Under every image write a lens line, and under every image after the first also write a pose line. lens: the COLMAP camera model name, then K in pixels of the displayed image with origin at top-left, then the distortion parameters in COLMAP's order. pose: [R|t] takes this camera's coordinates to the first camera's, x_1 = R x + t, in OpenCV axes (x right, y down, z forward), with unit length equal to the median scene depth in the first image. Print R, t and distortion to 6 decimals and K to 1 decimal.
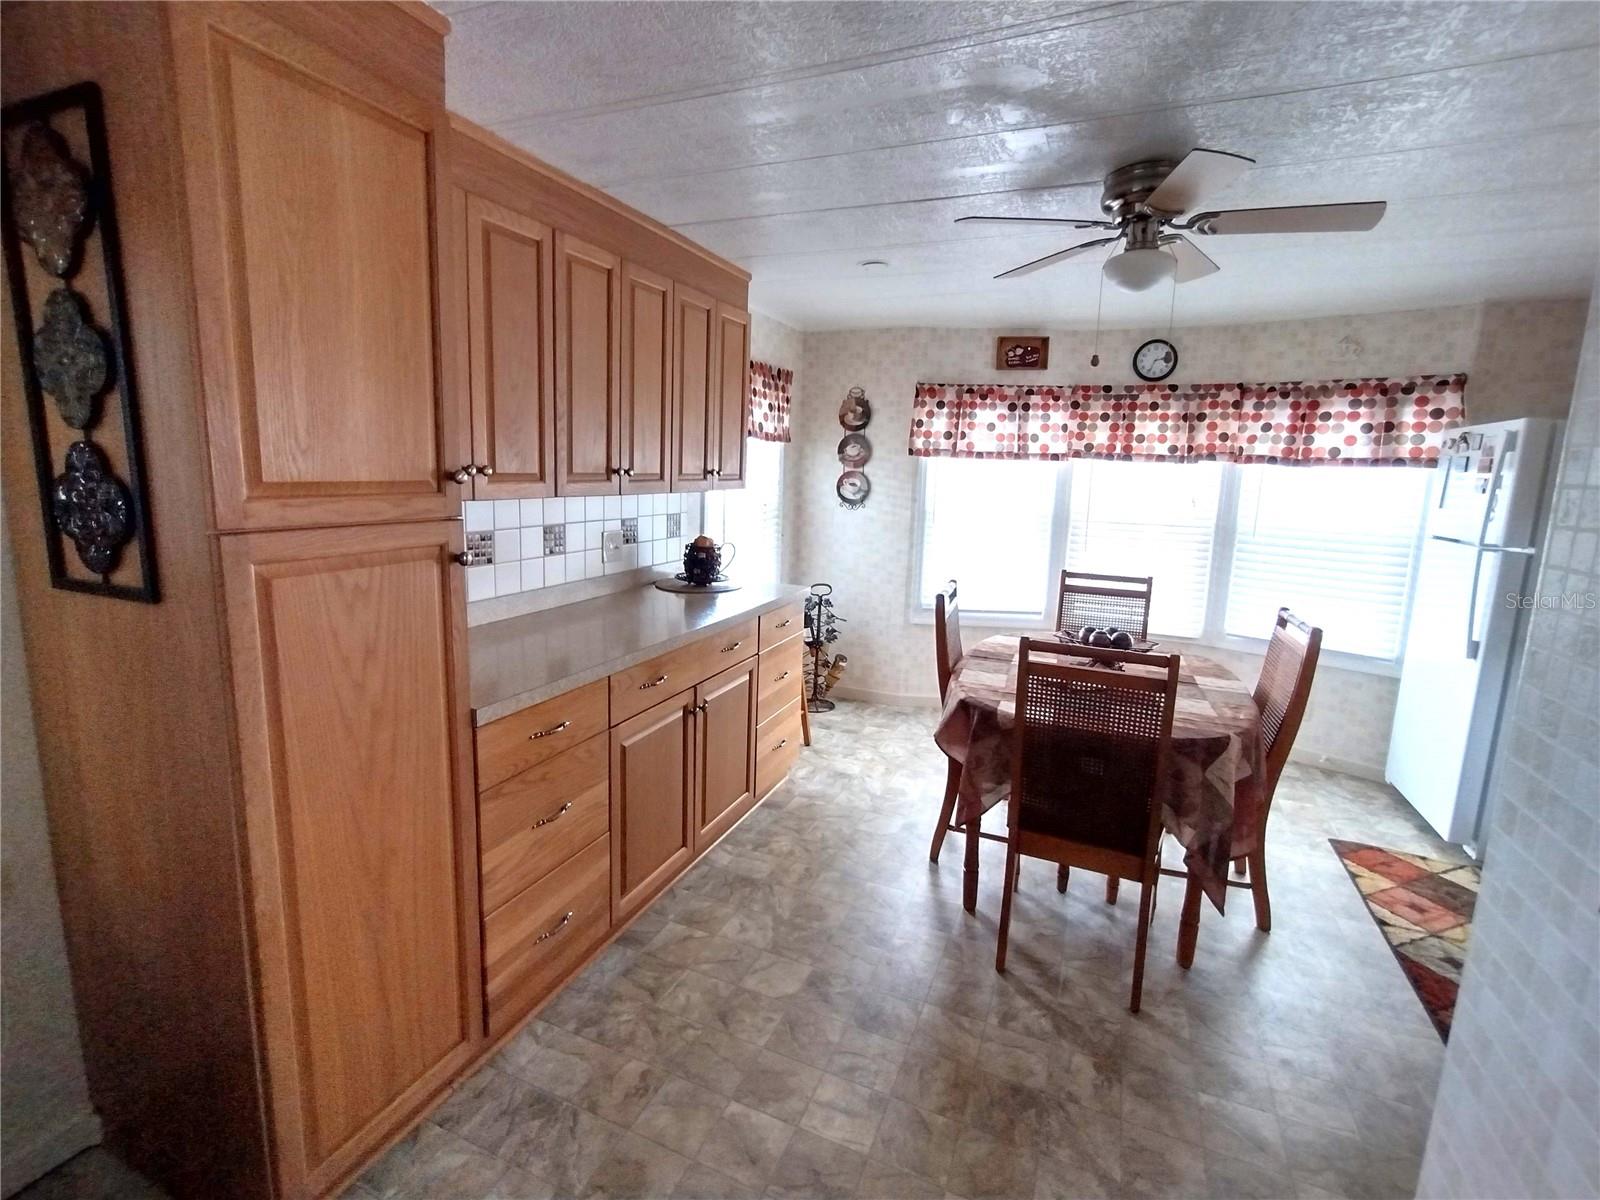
lens RADIAL K [[732.1, 0, 798.6], [0, 732.1, 579.6], [0, 0, 1]] dist [-0.007516, 0.002971]
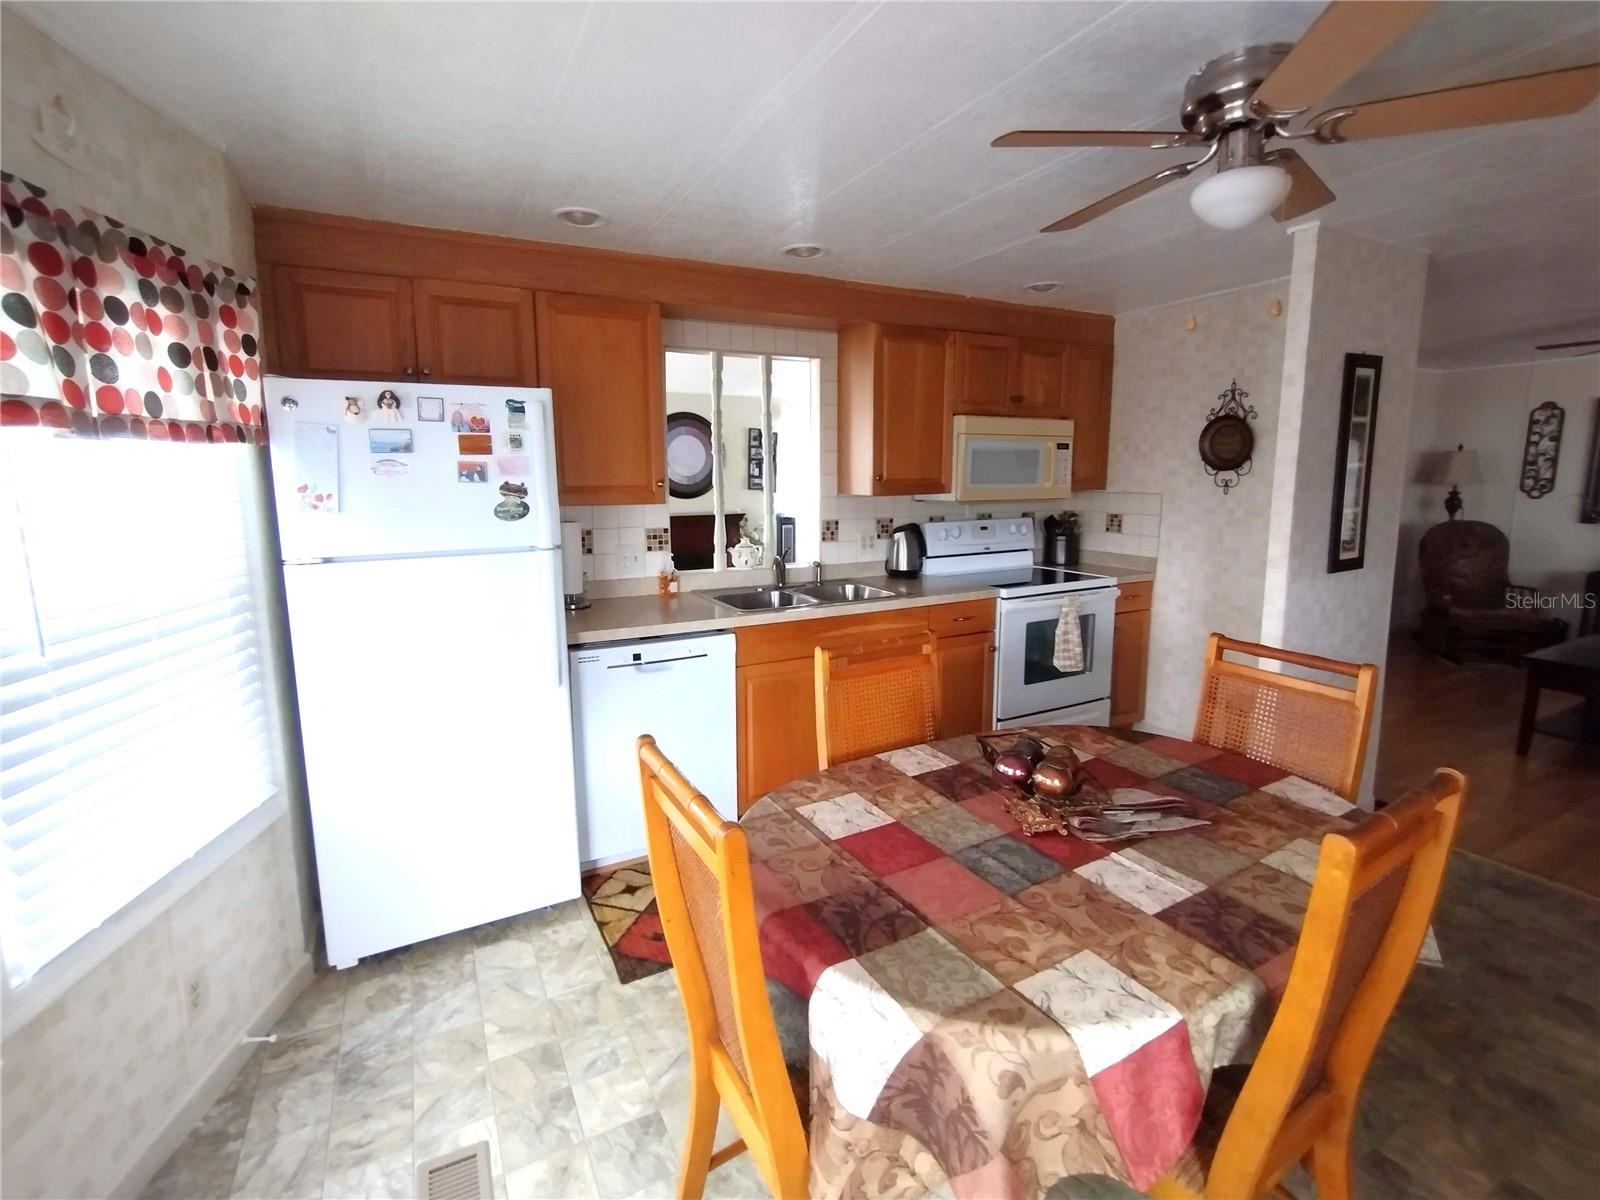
lens RADIAL K [[732.1, 0, 798.4], [0, 732.1, 582.8], [0, 0, 1]] dist [-0.007516, 0.002971]
pose [[-0.782540, -0.118536, 0.611213, 0.168909], [0.079528, 0.954636, 0.286958, -0.157436], [-0.617501, 0.273165, -0.737614, 1.040067]]
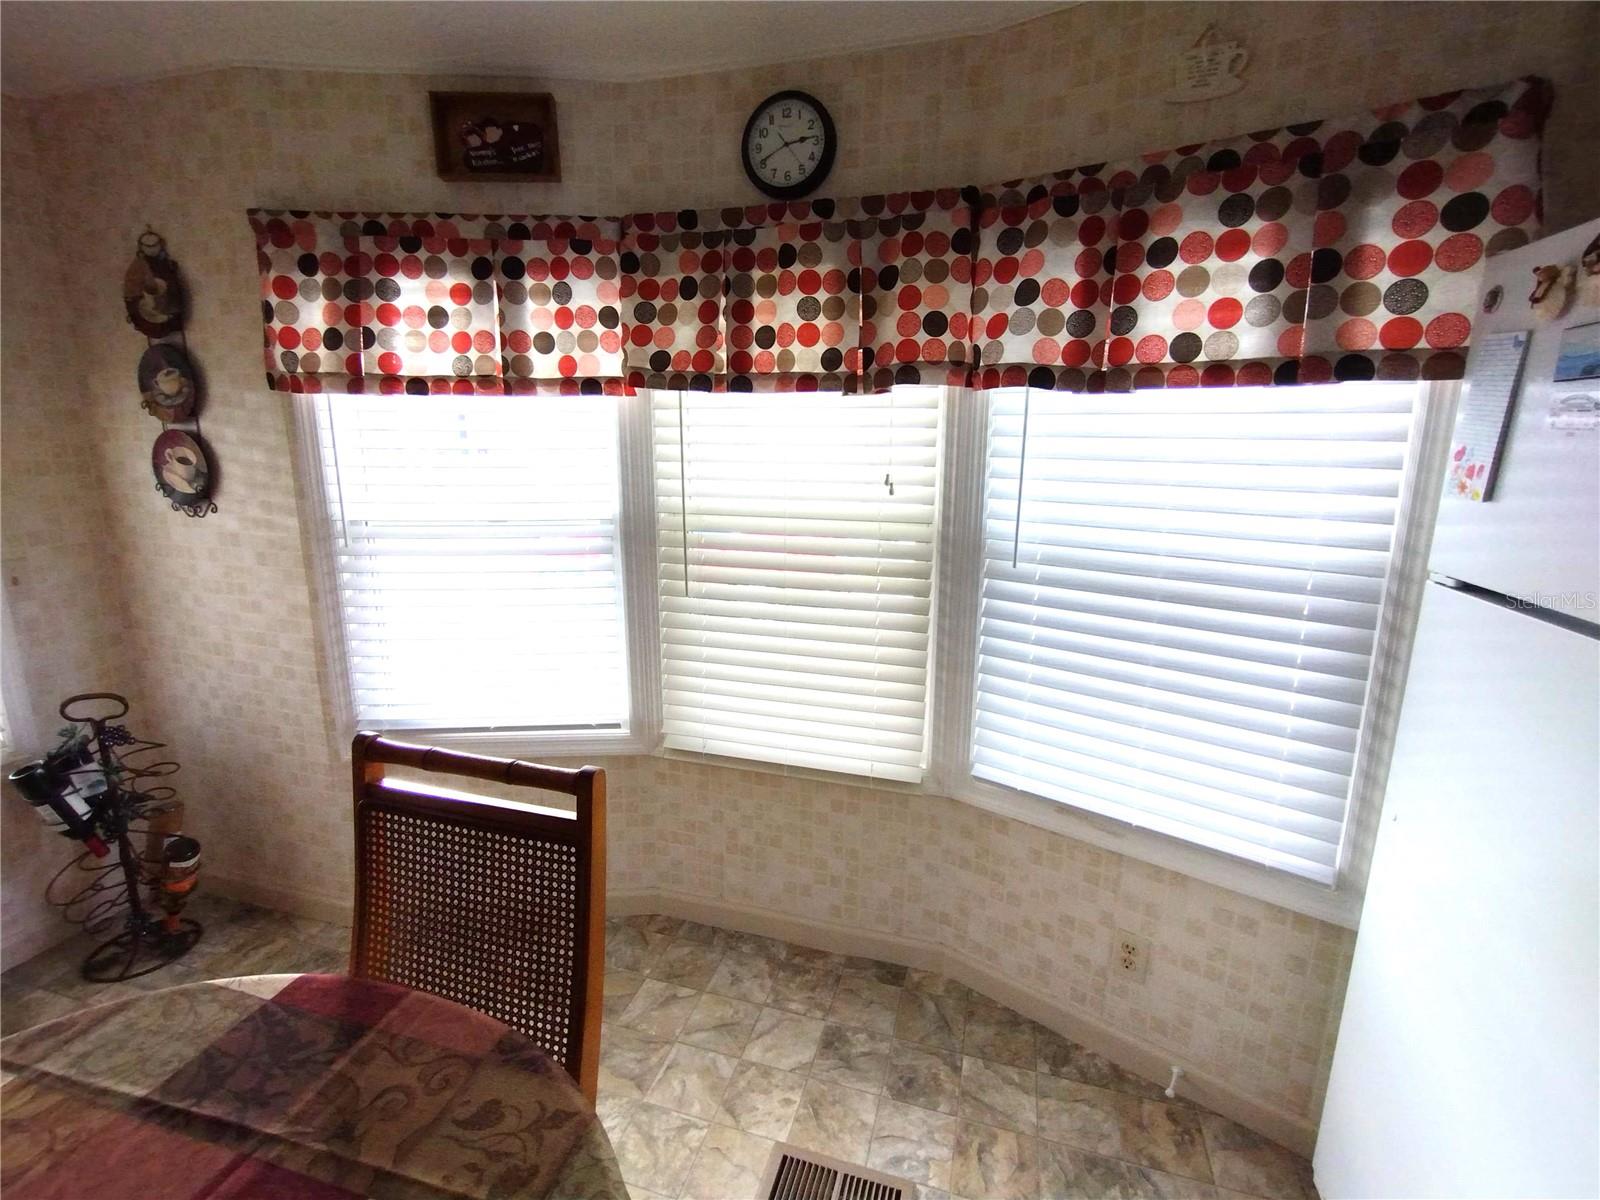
lens RADIAL K [[732.1, 0, 797.9], [0, 732.1, 581.0], [0, 0, 1]] dist [-0.007516, 0.002971]
pose [[0.992191, -0.044754, 0.116419, 0.458075], [0.039155, 0.997984, 0.049944, -0.076548], [-0.118420, -0.044995, 0.991944, 0.606492]]
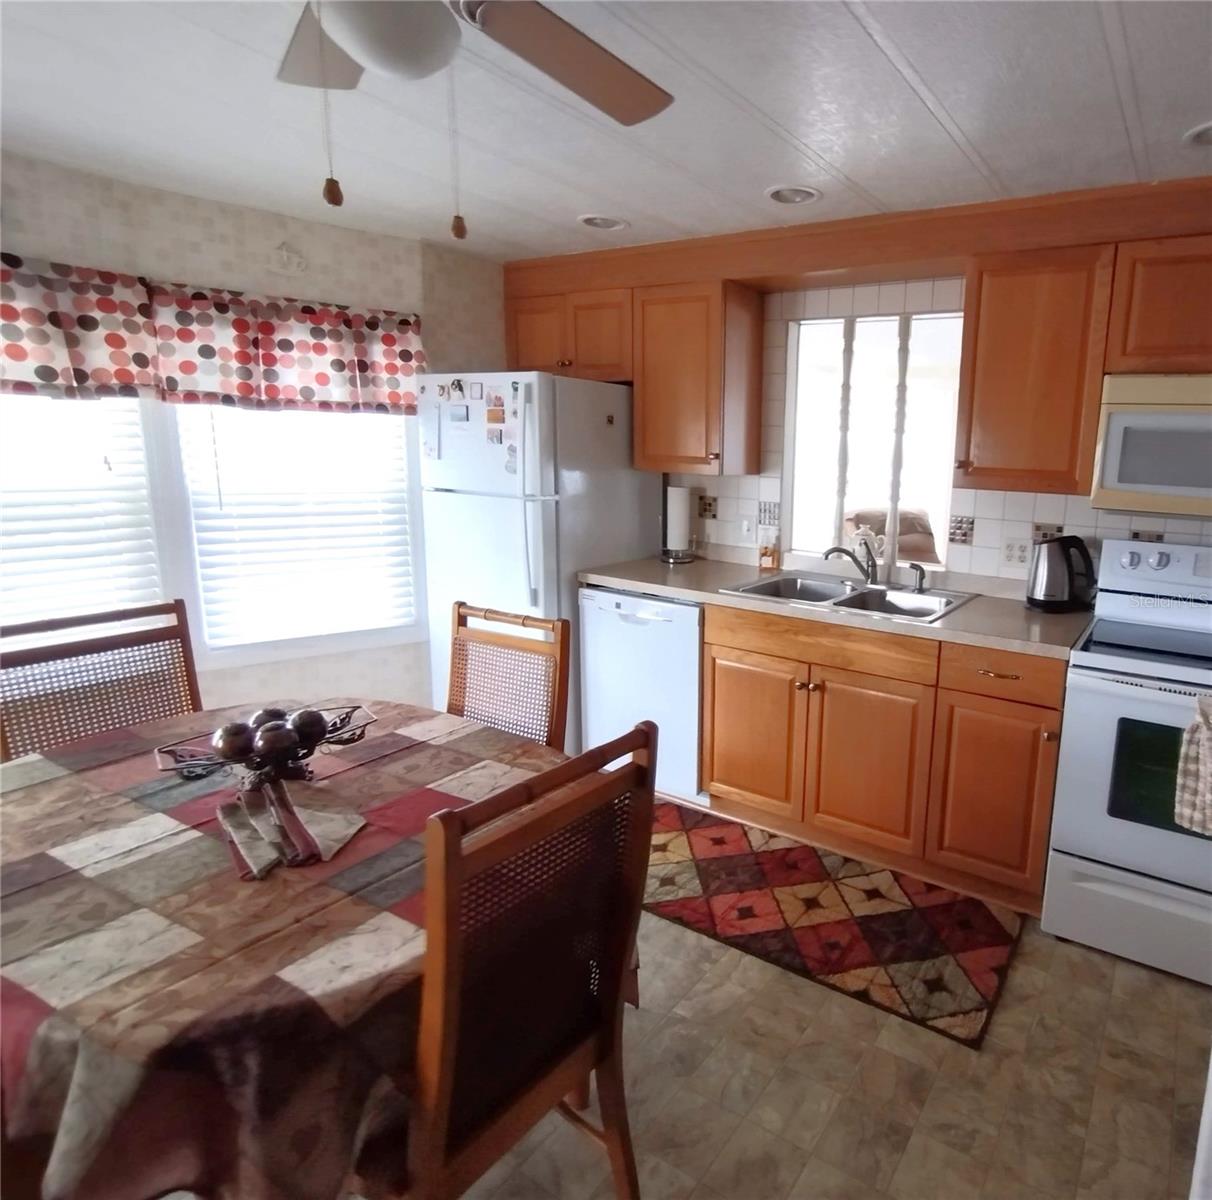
lens RADIAL K [[740.8, 0, 796.1], [0, 740.8, 579.4], [0, 0, 1]] dist [-0.016374, 0.012643]
pose [[0.087976, -0.204702, 0.974863, -0.042006], [0.120449, 0.973663, 0.193580, -0.063724], [-0.988814, 0.100391, 0.110315, 0.379260]]
